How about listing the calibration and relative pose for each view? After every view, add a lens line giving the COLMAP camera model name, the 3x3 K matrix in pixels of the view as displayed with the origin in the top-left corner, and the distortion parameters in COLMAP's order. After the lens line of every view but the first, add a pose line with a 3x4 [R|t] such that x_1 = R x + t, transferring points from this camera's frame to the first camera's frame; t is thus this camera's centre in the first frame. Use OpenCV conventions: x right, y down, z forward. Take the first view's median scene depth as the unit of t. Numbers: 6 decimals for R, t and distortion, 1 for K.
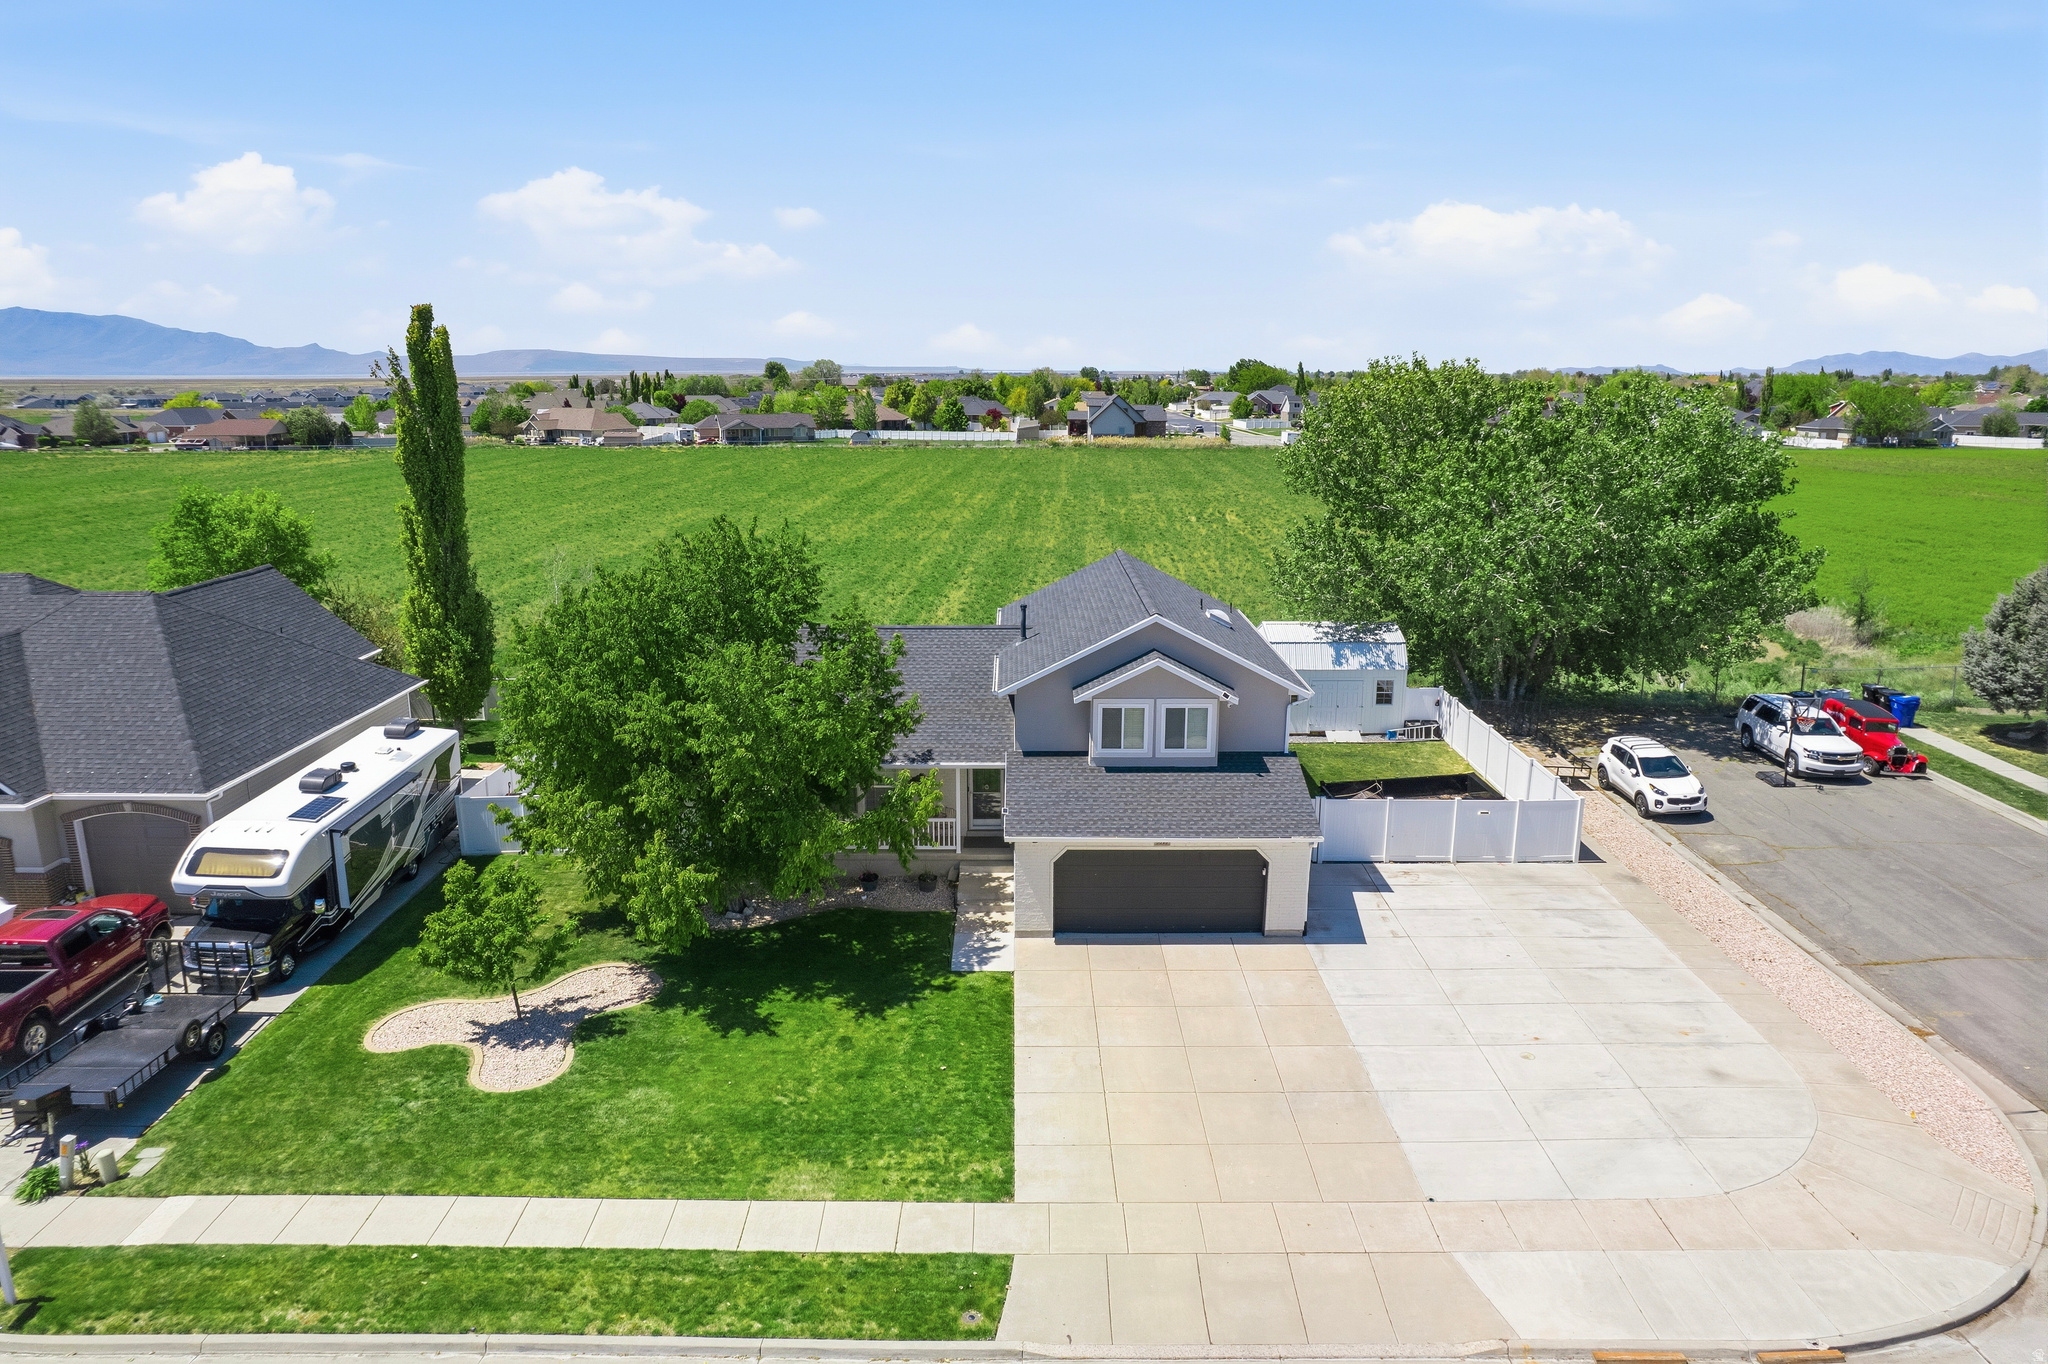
lens RADIAL K [[1311.3, 0, 1022.8], [0, 1311.3, 676.0], [0, 0, 1]] dist [-0.077127, 0.066133]
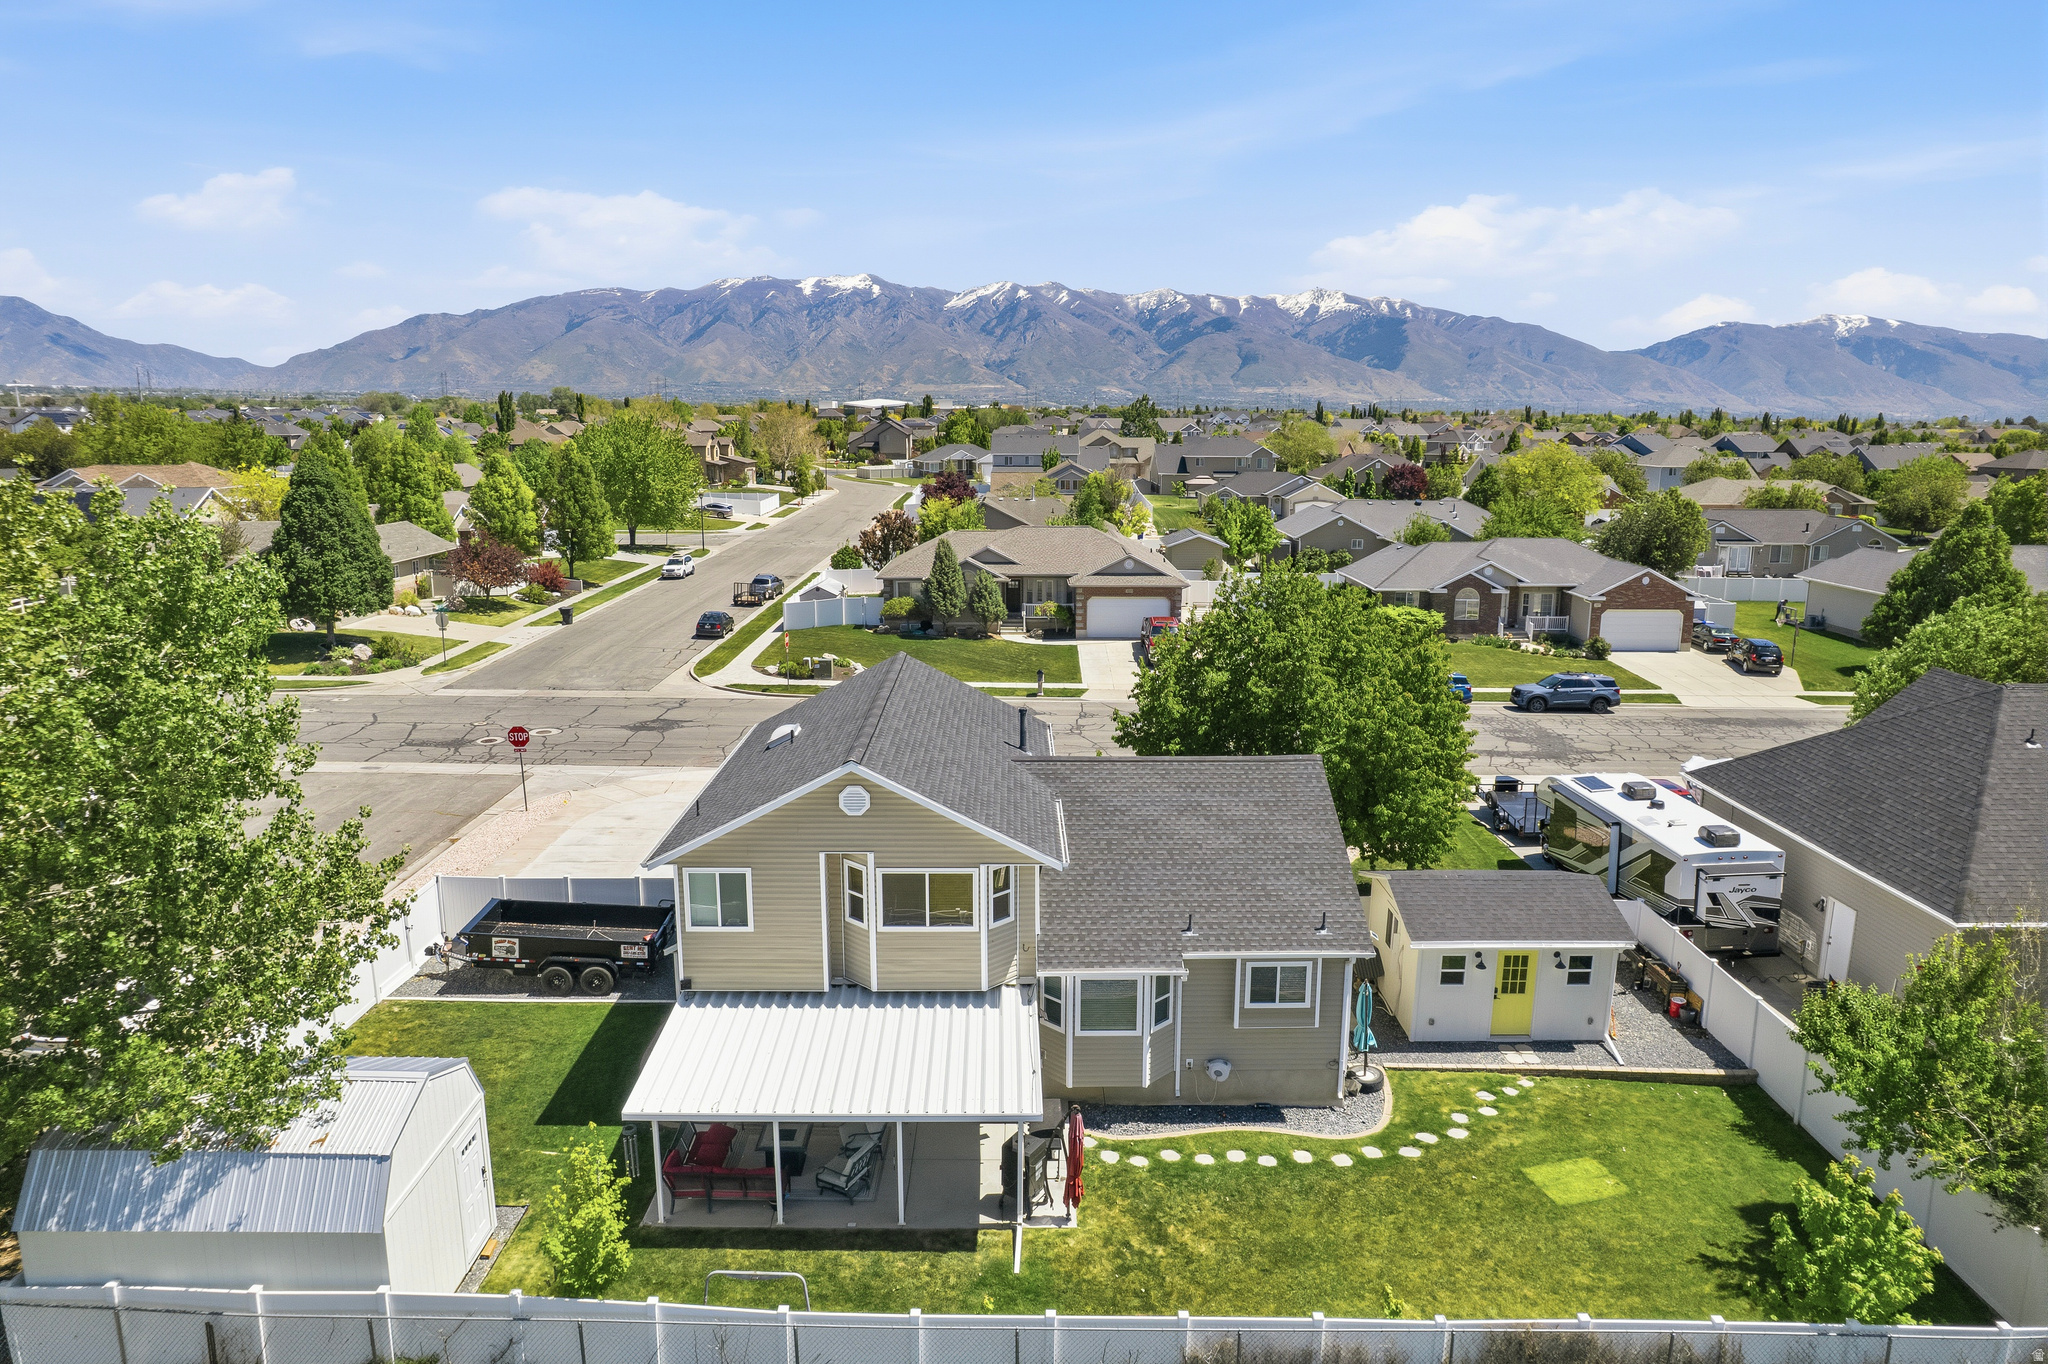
lens RADIAL K [[1311.3, 0, 1022.8], [0, 1311.3, 676.0], [0, 0, 1]] dist [-0.077127, 0.066133]
pose [[-0.999991, -0.003028, -0.003024, 0.003332], [-0.004016, 0.908085, 0.418767, -0.501639], [0.001478, 0.418775, -0.908089, 2.055456]]
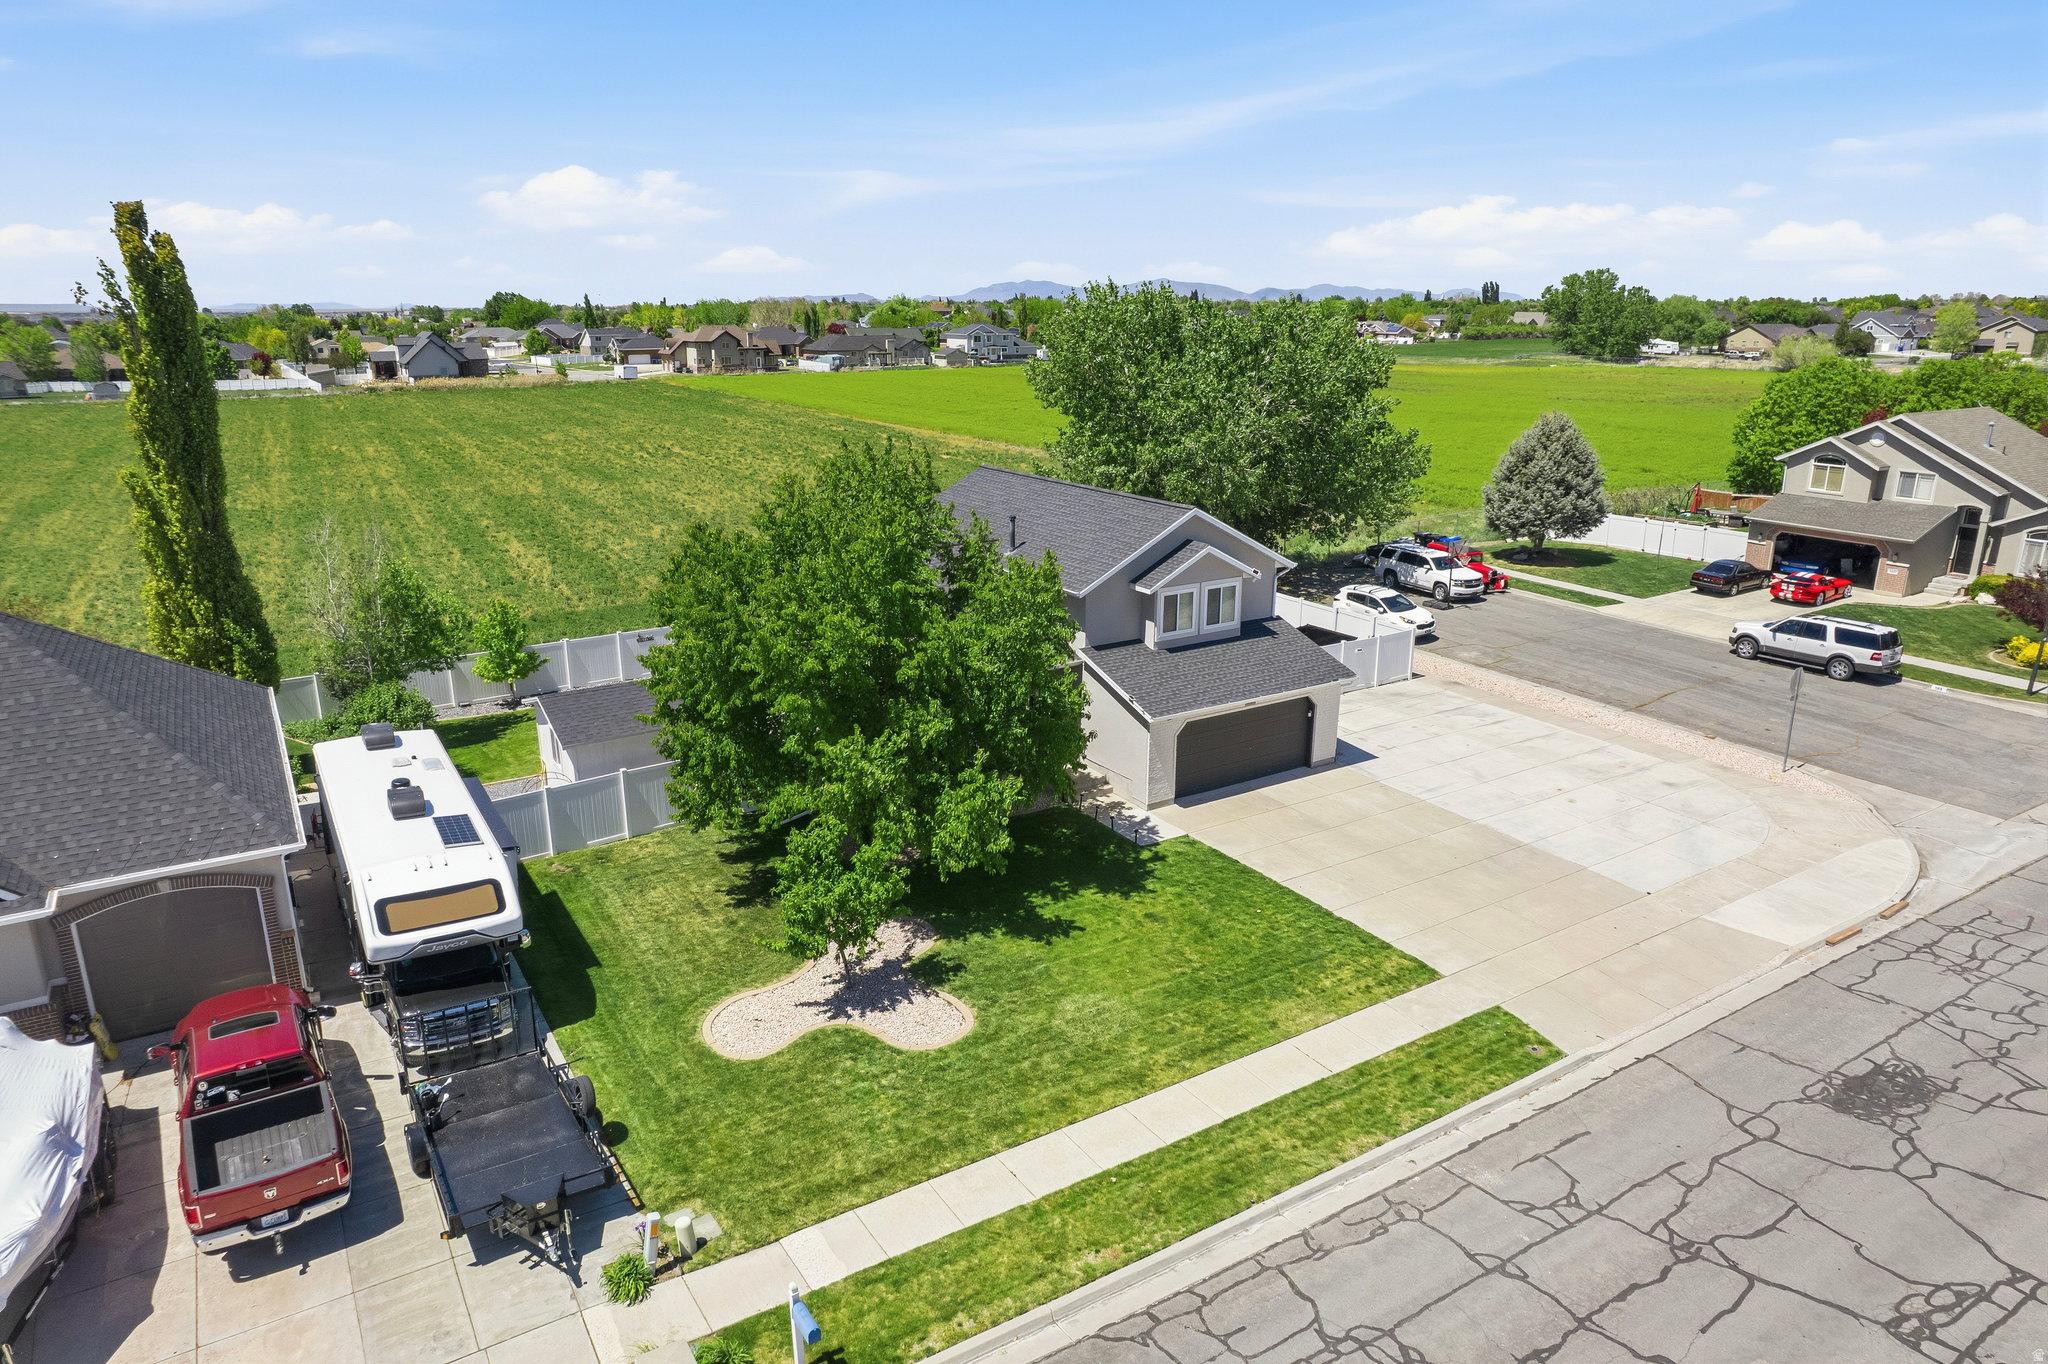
lens RADIAL K [[1311.3, 0, 1022.8], [0, 1311.3, 676.0], [0, 0, 1]] dist [-0.077127, 0.066133]
pose [[0.843772, -0.149574, 0.515438, -0.643770], [0.123909, 0.988725, 0.084078, -0.017195], [-0.522202, -0.007075, 0.852792, 0.118200]]
